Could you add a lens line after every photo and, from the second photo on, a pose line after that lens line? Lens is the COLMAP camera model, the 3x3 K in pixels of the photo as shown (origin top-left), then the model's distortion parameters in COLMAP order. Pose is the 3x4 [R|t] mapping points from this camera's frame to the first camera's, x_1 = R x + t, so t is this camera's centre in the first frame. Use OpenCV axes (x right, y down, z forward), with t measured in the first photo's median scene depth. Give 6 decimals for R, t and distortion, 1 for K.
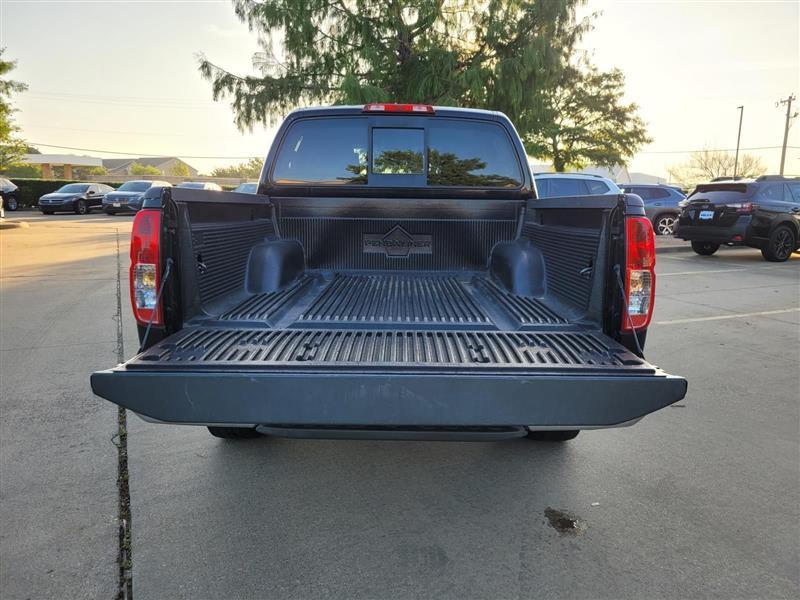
lens RADIAL K [[599.9, 0, 402.1], [0, 599.9, 289.7], [0, 0, 1]] dist [0.025294, 0.004460]
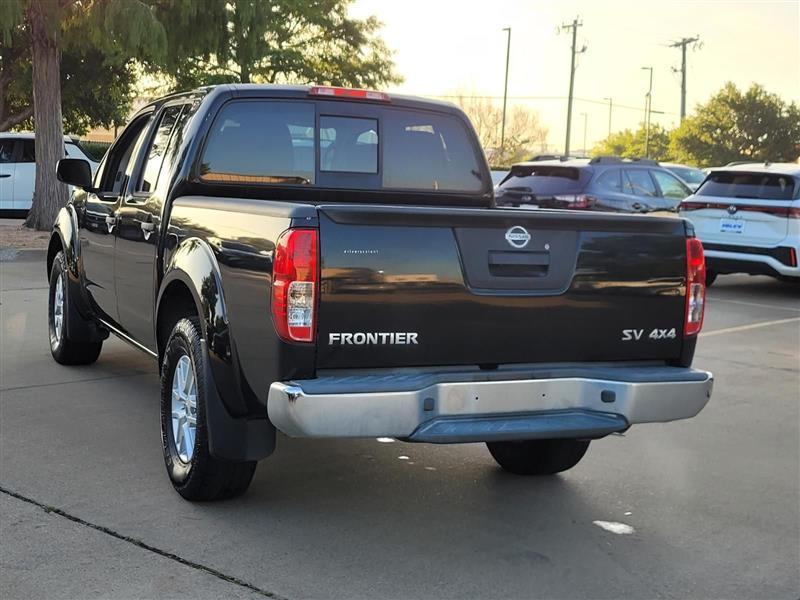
lens RADIAL K [[1173.7, 0, 400.0], [0, 1173.7, 300.0], [0, 0, 1]] dist [0.014260, 0.061507]
pose [[0.910509, -0.014143, 0.413247, -0.106943], [0.027307, 0.999290, -0.025967, 0.004262], [-0.412586, 0.034928, 0.910249, -0.084118]]
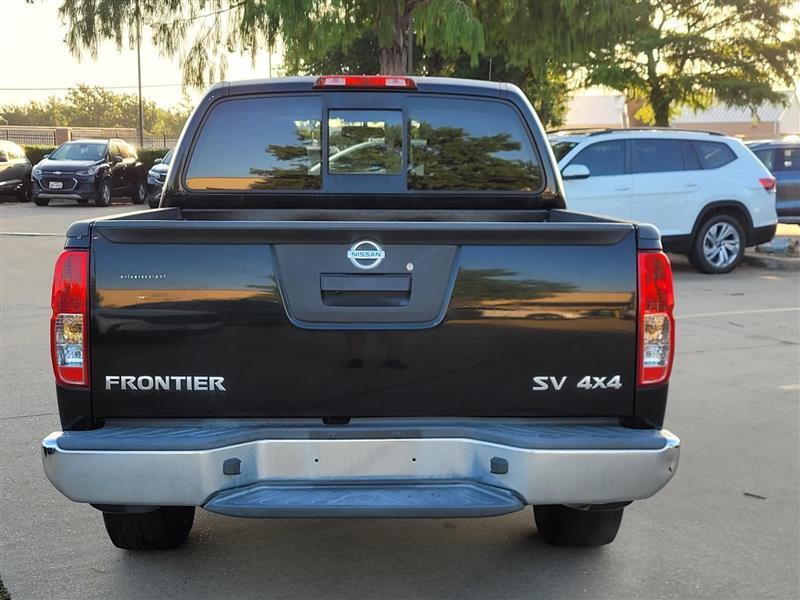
lens RADIAL K [[1181.9, 0, 400.8], [0, 1181.9, 320.5], [0, 0, 1]] dist [0.006946, -0.016066]
pose [[0.999576, -0.011549, 0.026712, -0.000753], [0.011960, 0.999812, -0.015273, -0.000232], [-0.026530, 0.015586, 0.999526, -0.065348]]
